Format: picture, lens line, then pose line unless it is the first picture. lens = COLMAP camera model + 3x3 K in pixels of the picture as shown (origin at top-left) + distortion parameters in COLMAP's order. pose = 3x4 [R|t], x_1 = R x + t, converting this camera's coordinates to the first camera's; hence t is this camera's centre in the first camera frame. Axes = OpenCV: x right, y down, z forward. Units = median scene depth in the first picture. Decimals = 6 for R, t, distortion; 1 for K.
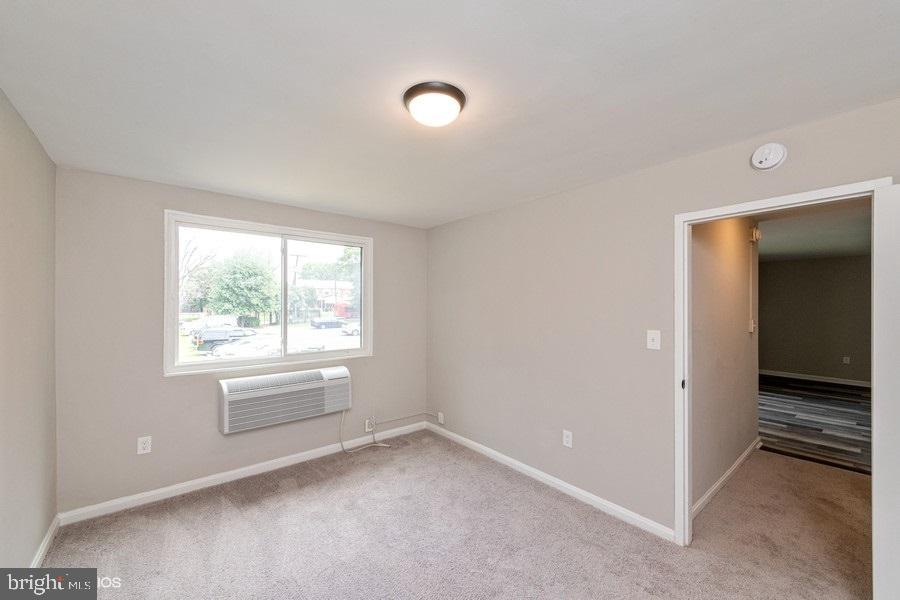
lens RADIAL K [[343.3, 0, 434.2], [0, 343.3, 295.8], [0, 0, 1]] dist [0.000748, -0.000147]
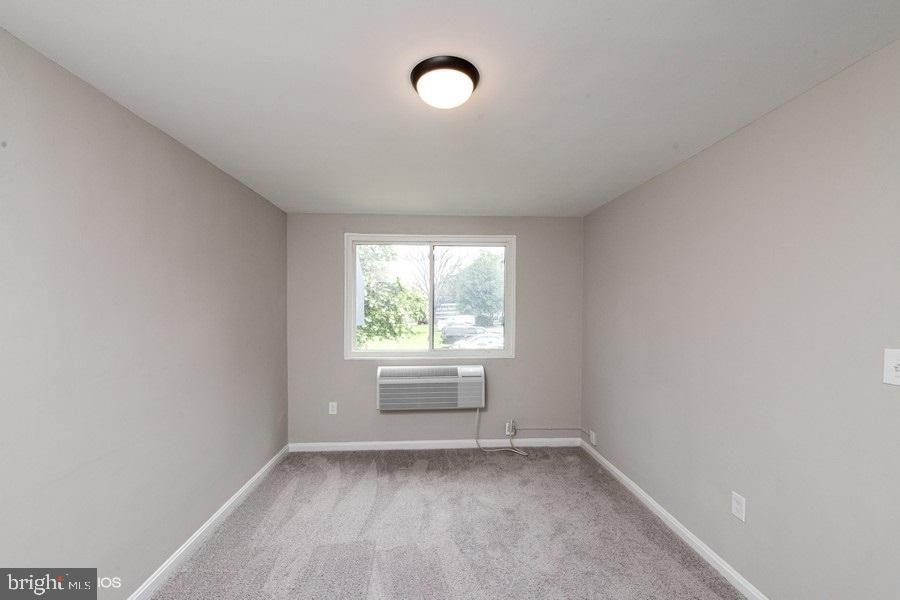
lens RADIAL K [[347.3, 0, 451.6], [0, 347.3, 299.0], [0, 0, 1]] dist [0.005985, -0.000071]
pose [[0.818337, -0.014572, -0.574554, 0.276953], [0.018060, 0.999837, 0.000366, 0.007456], [0.574455, -0.010676, 0.818467, 0.116009]]
